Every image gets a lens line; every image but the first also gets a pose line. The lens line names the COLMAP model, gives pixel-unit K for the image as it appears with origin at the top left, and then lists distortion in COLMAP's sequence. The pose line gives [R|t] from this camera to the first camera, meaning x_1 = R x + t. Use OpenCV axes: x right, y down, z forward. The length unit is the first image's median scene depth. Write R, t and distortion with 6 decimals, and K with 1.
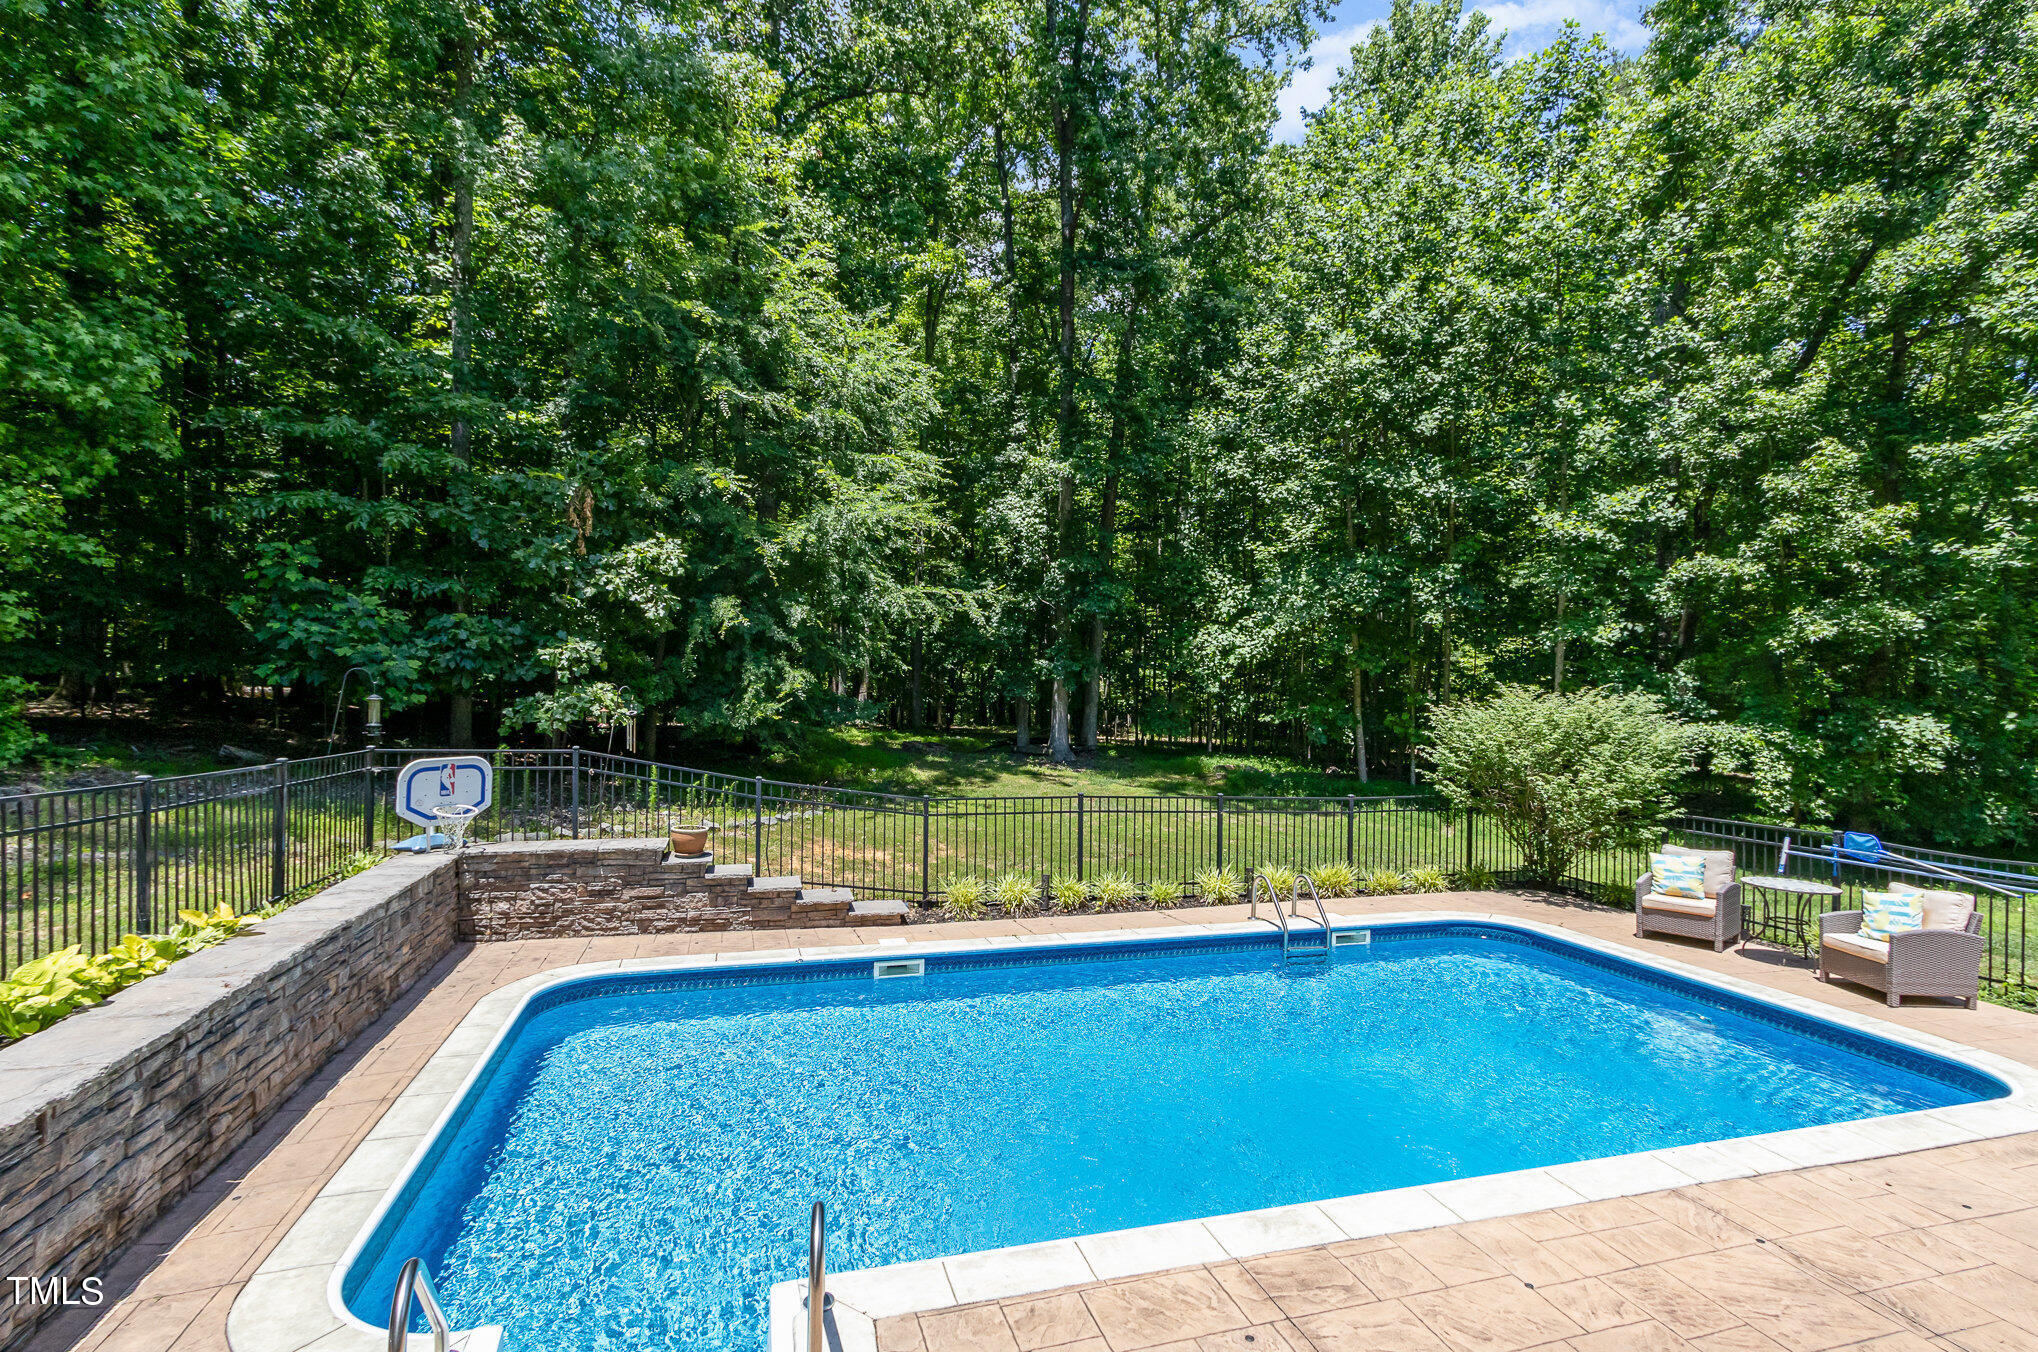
lens RADIAL K [[952.8, 0, 1019.0], [0, 952.8, 676.0], [0, 0, 1]] dist [0.030148, -0.031925]
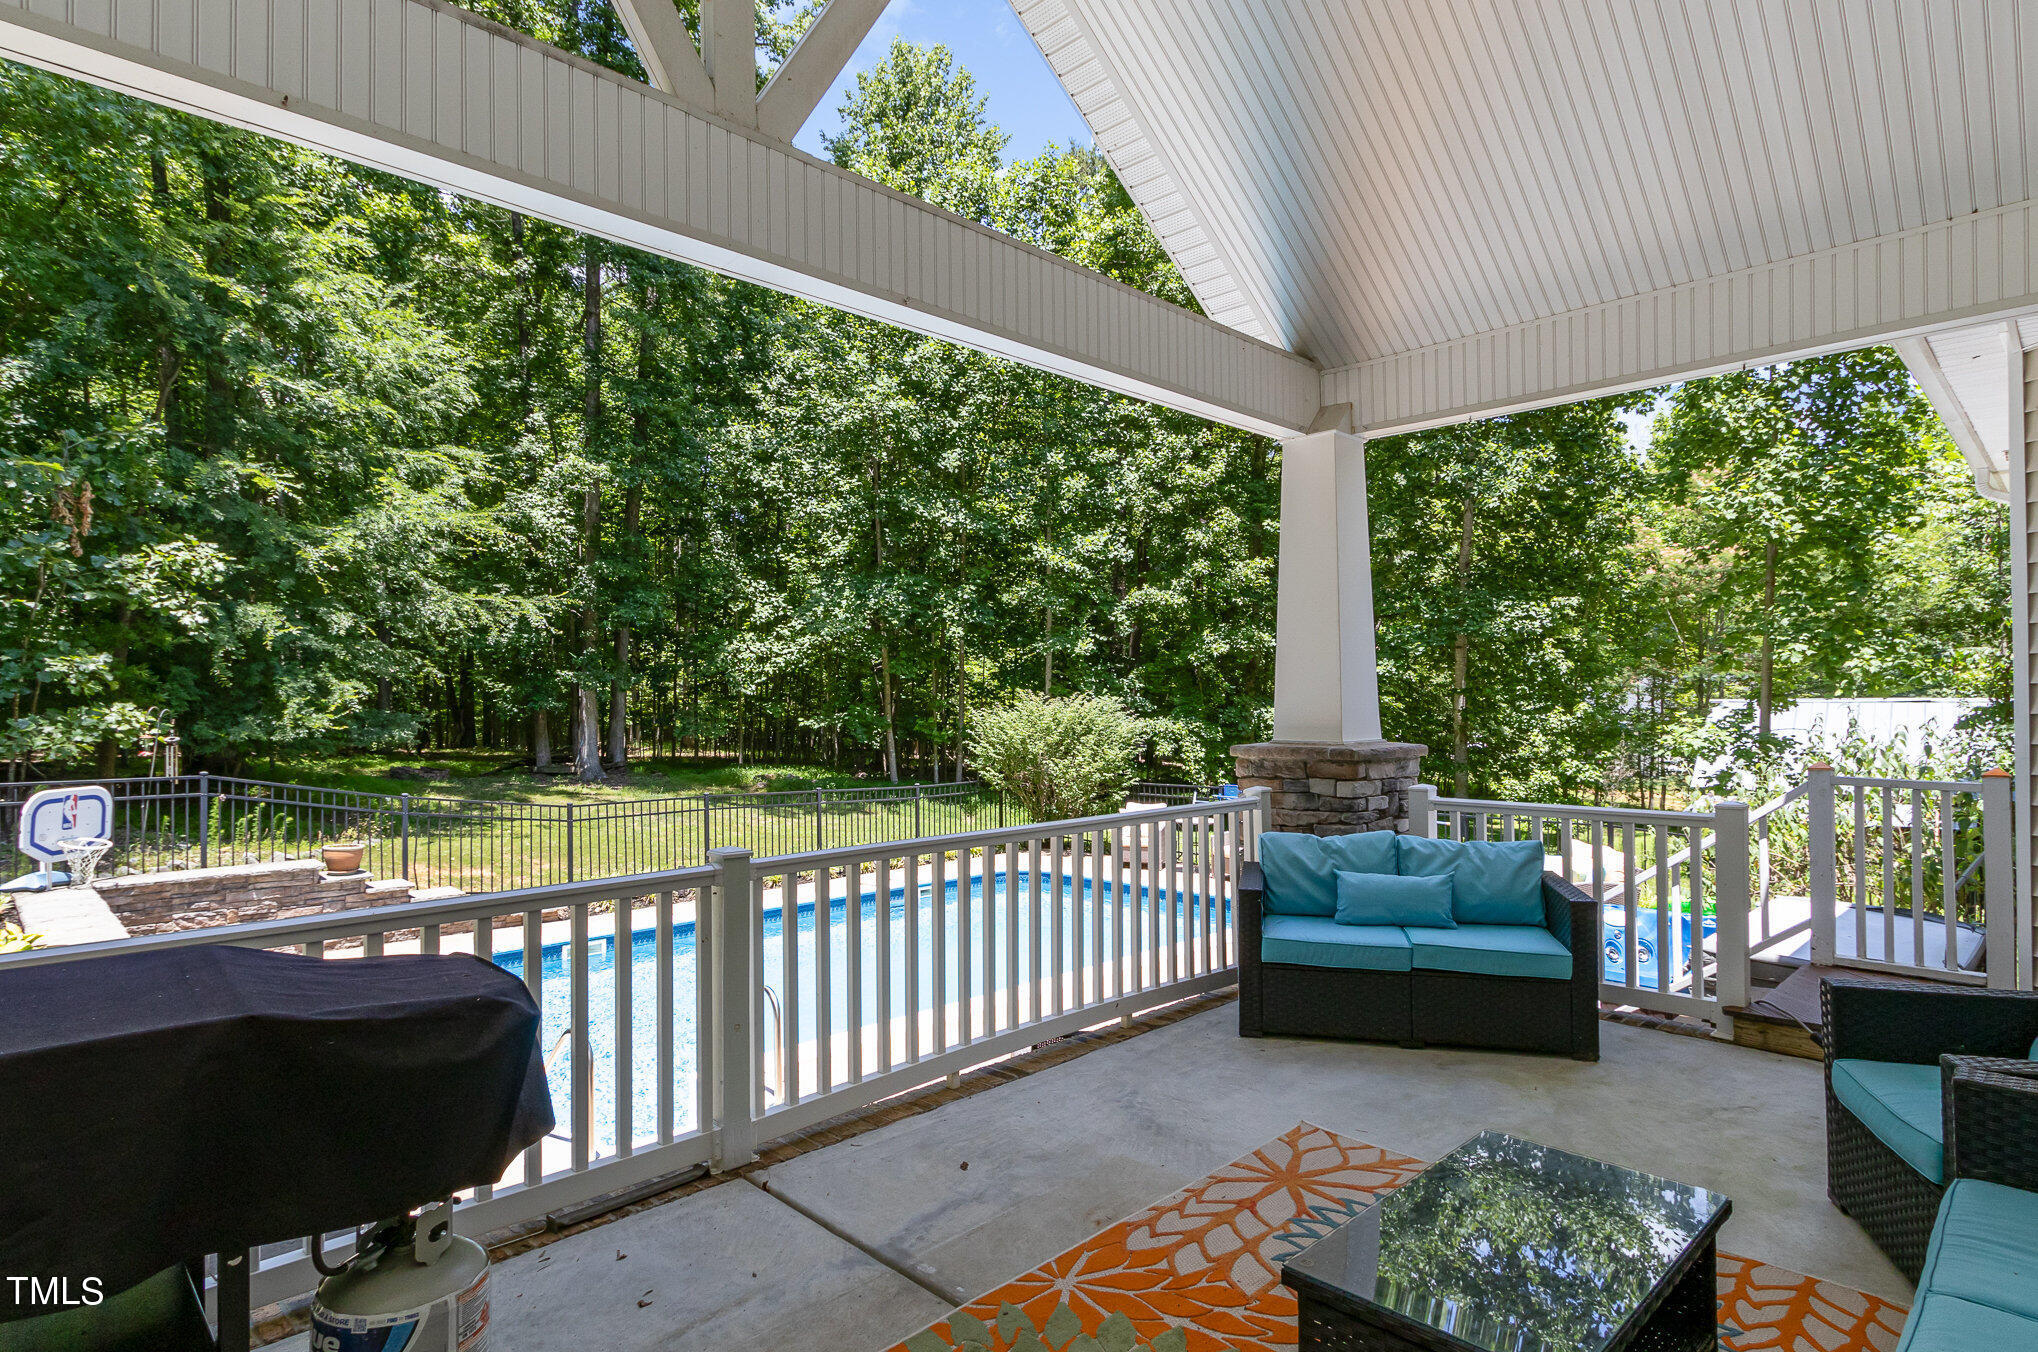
lens RADIAL K [[1077.9, 0, 1010.6], [0, 1077.9, 619.1], [0, 0, 1]] dist [0.020365, 0.000050]
pose [[0.880020, 0.017171, 0.474627, -0.130684], [0.009674, 0.998491, -0.054060, -0.006454], [-0.474839, 0.052165, 0.878526, -0.177110]]
